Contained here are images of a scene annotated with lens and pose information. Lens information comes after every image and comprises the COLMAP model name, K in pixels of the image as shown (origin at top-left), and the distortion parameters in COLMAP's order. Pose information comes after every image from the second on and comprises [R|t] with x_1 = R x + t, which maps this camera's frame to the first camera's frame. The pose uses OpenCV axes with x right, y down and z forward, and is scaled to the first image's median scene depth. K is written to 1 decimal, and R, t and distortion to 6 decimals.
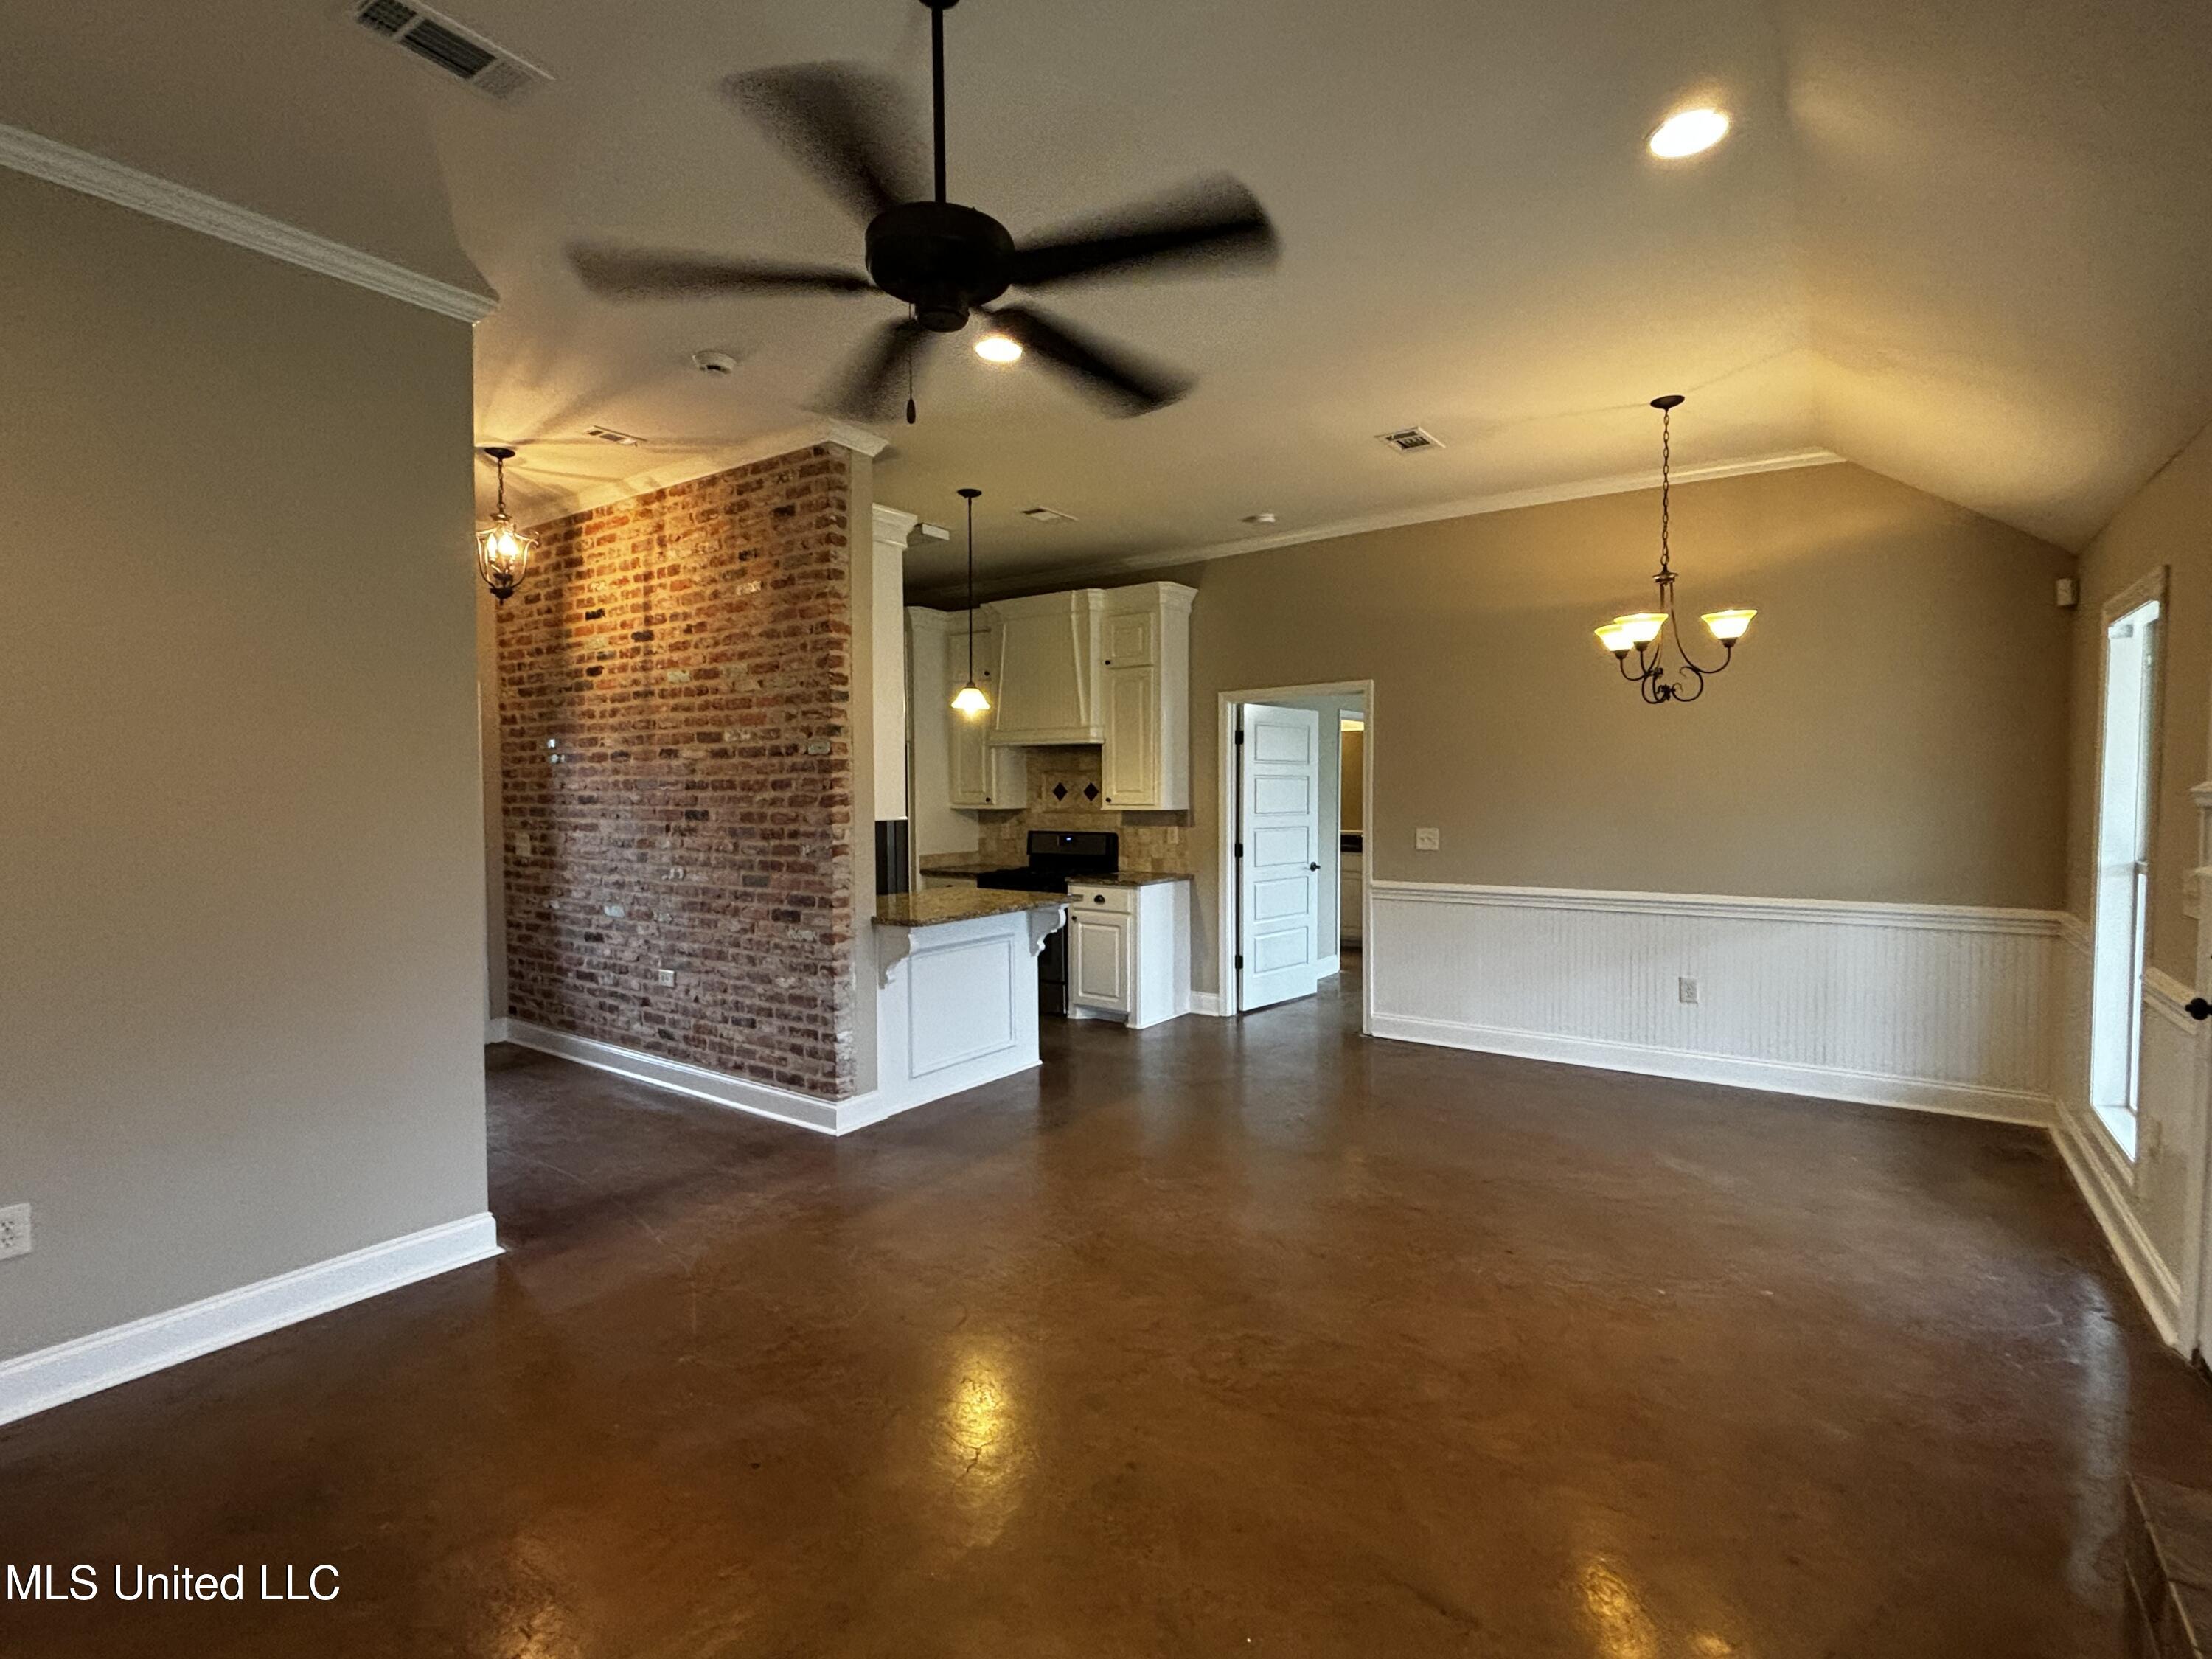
lens RADIAL K [[1057.3, 0, 1092.8], [0, 1057.3, 829.3], [0, 0, 1]] dist [-0.002198, 0.000545]
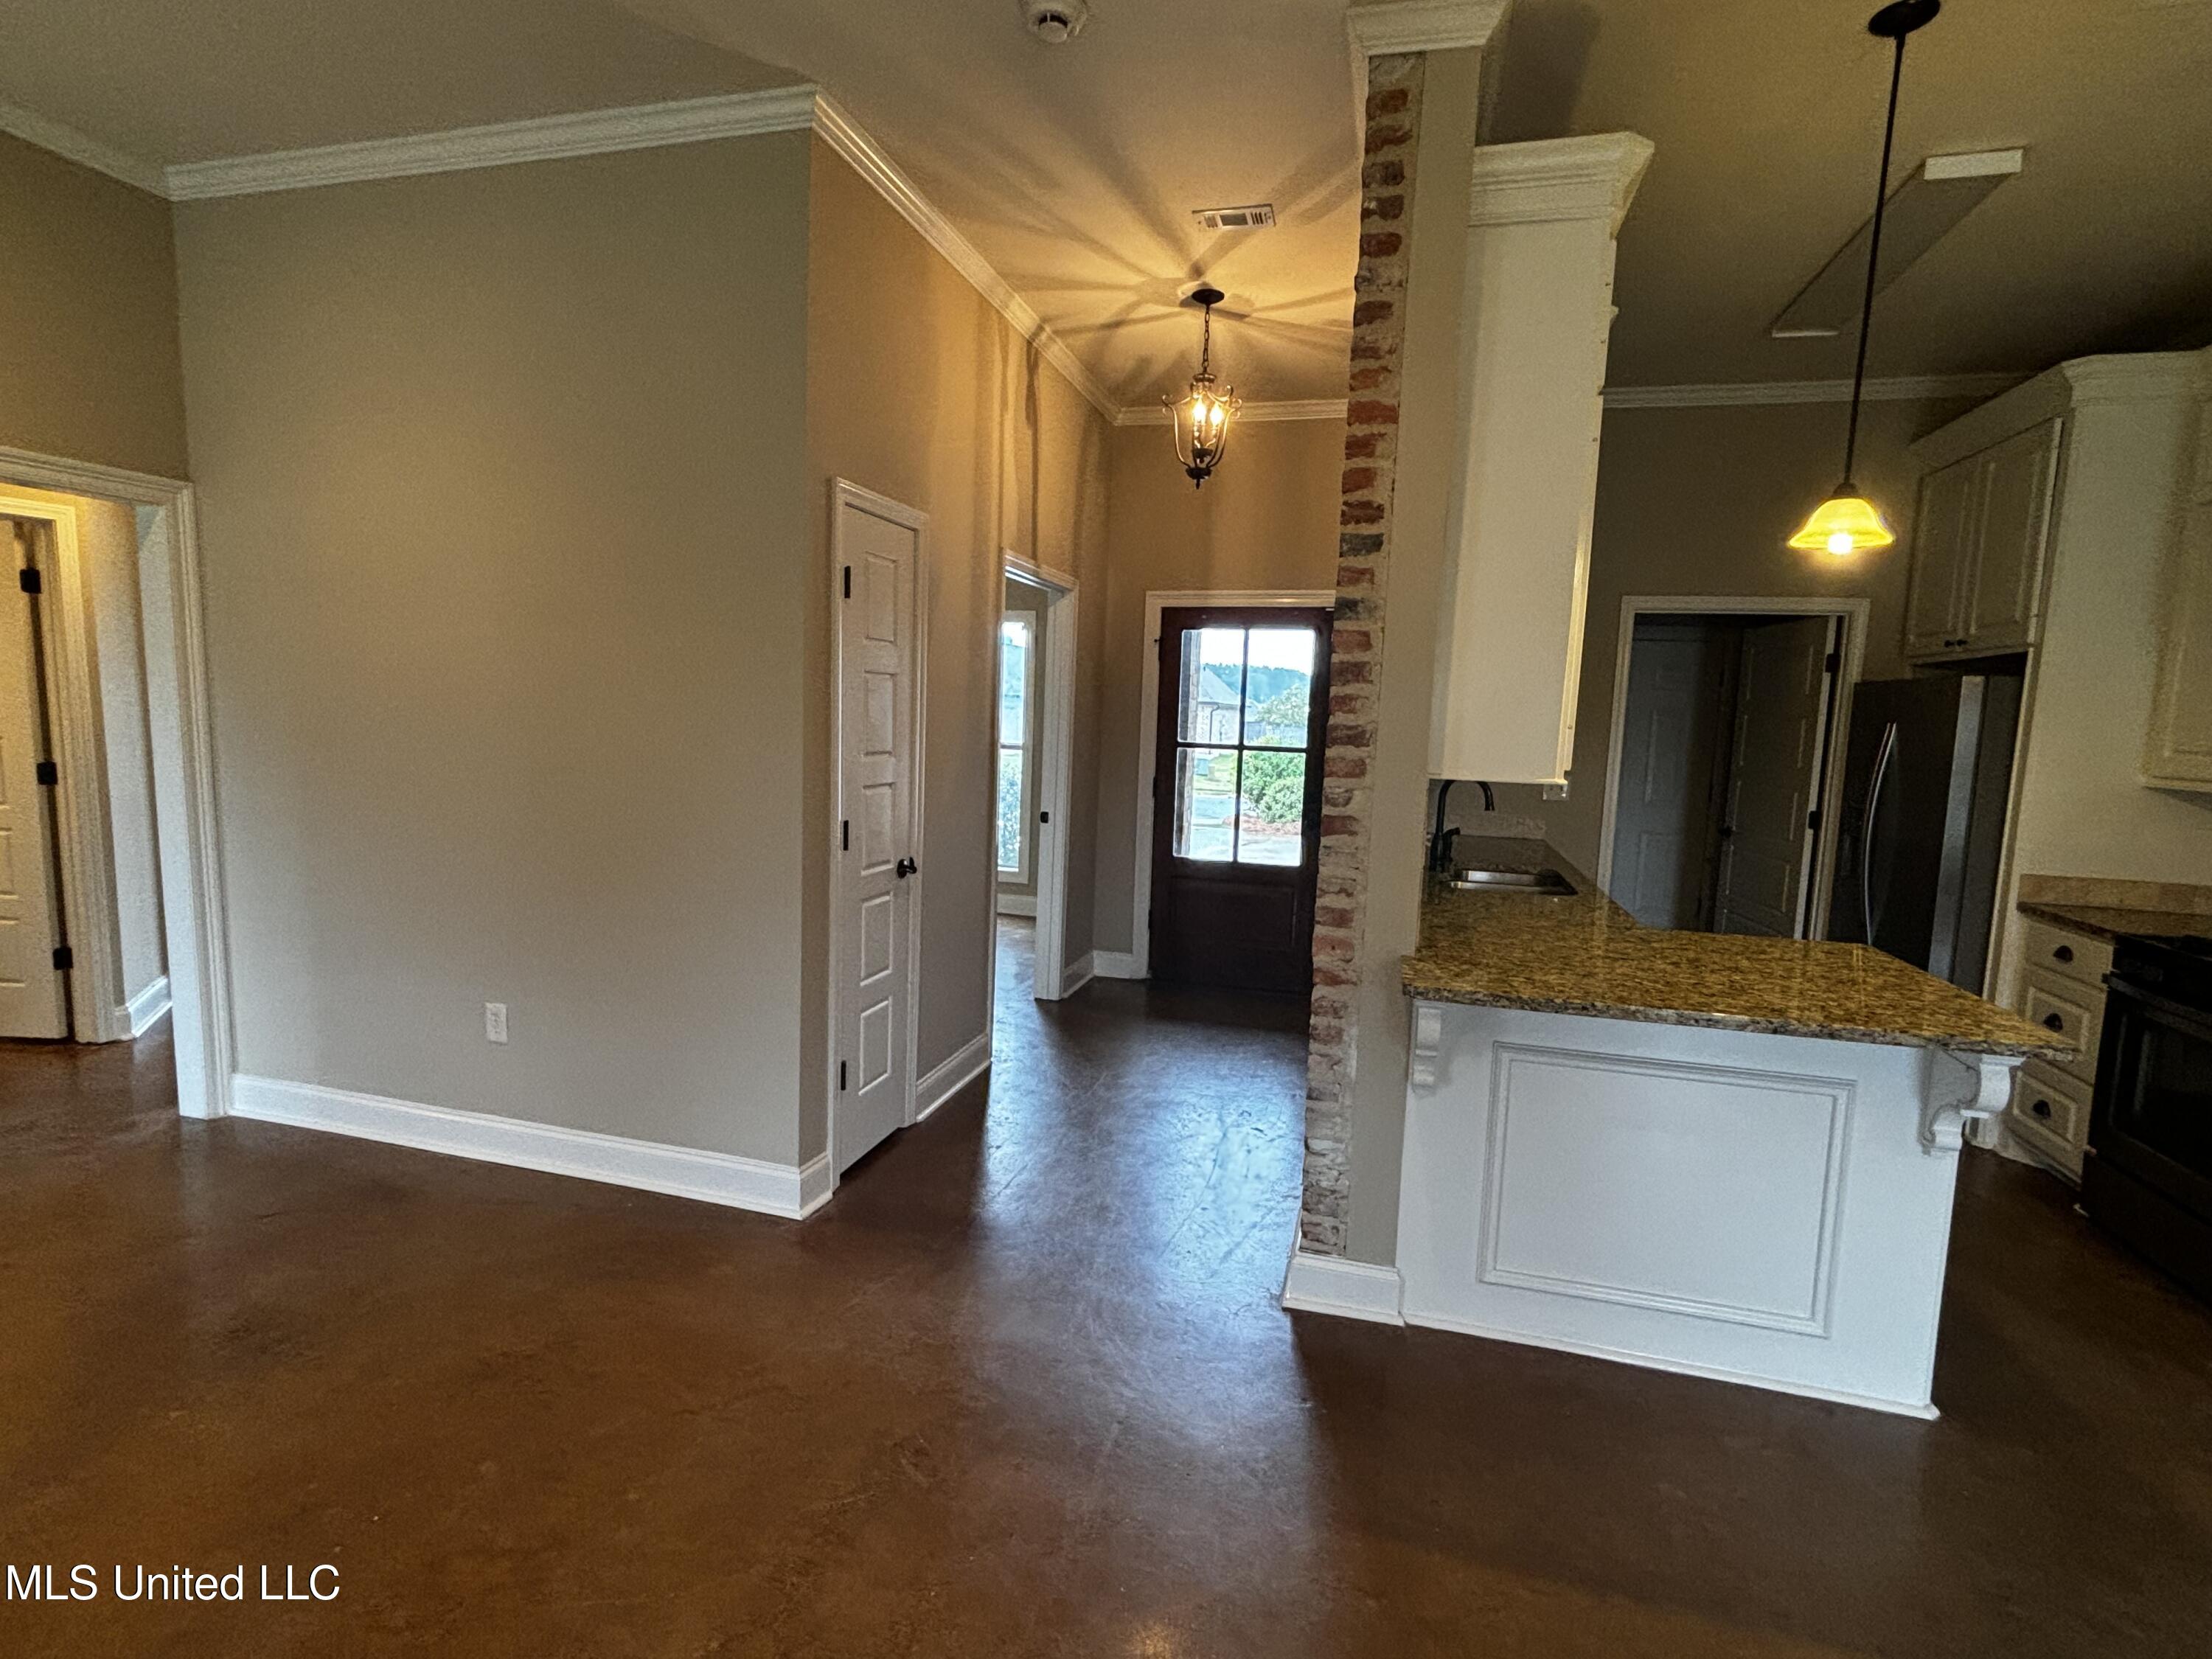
lens RADIAL K [[1057.3, 0, 1089.9], [0, 1057.3, 823.1], [0, 0, 1]] dist [-0.002198, 0.000545]
pose [[0.345331, 0.117205, -0.931133, 0.157829], [-0.071712, 0.992566, 0.098342, -0.017885], [0.935737, 0.032813, 0.351169, 0.454364]]
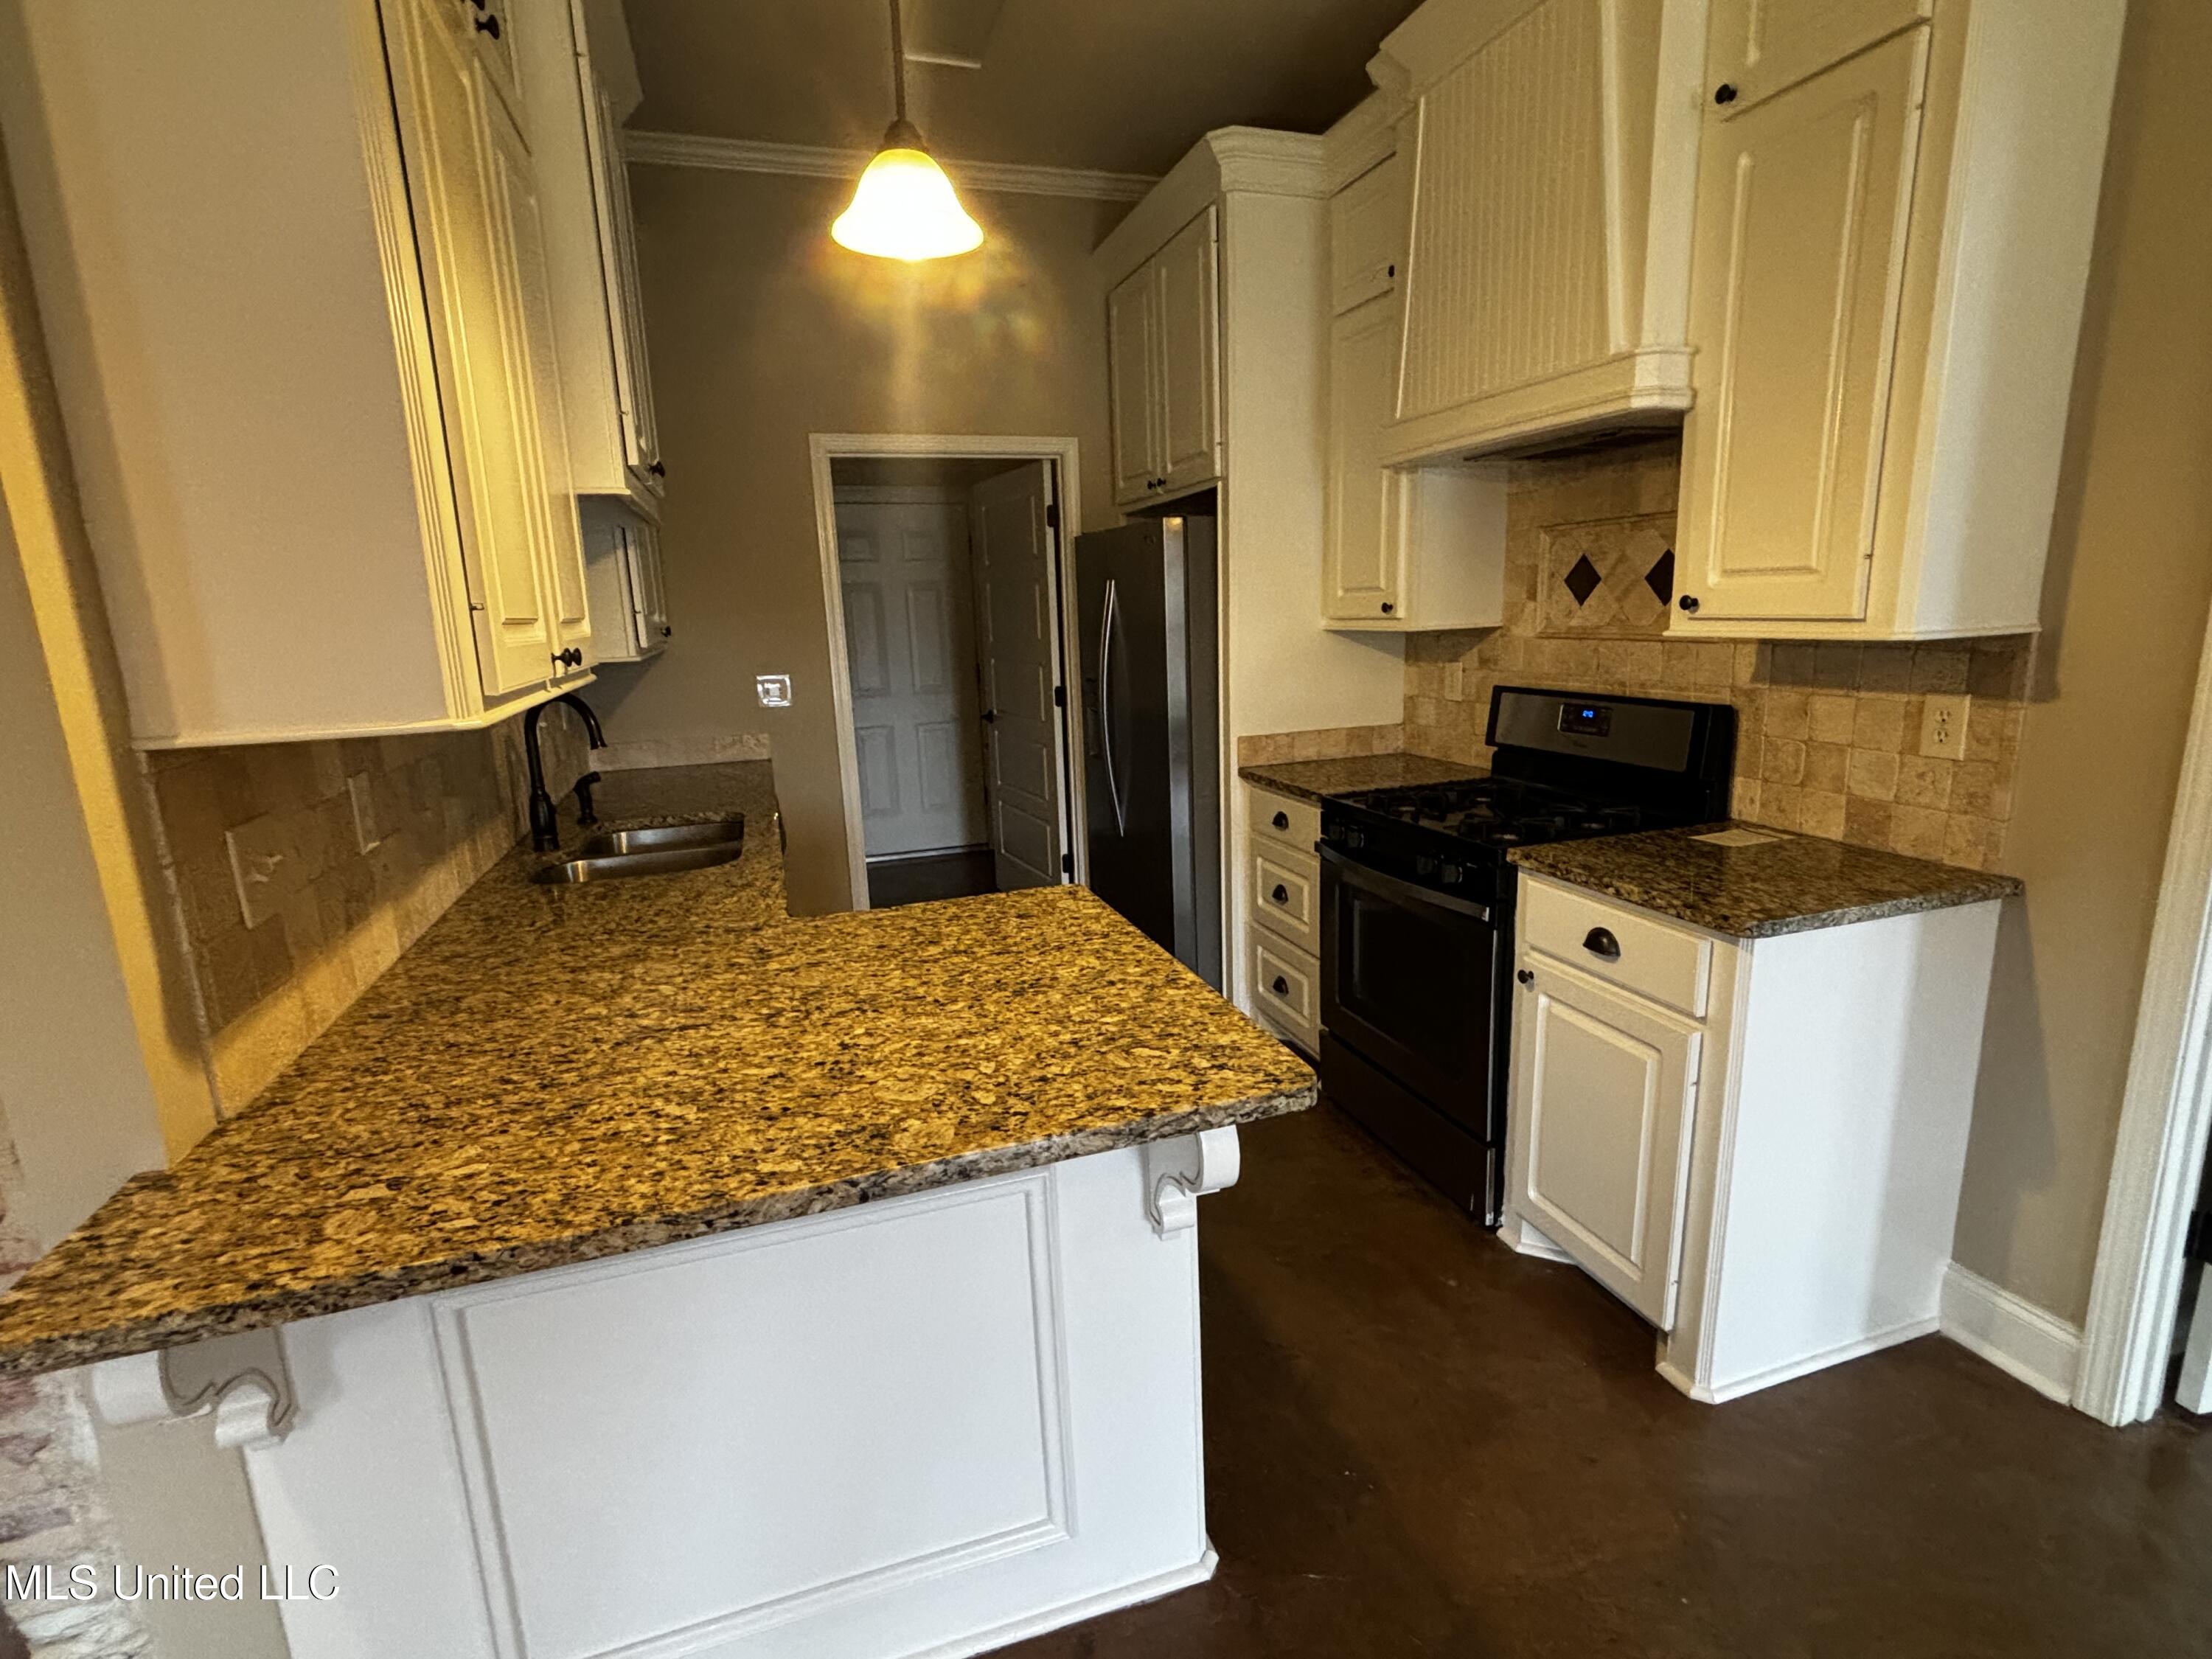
lens RADIAL K [[1057.3, 0, 1105.2], [0, 1057.3, 826.7], [0, 0, 1]] dist [-0.002198, 0.000545]
pose [[0.813326, 0.095841, -0.573860, 0.058482], [0.010300, 0.983812, 0.178907, -0.020804], [0.581717, -0.151420, 0.799173, 0.655648]]
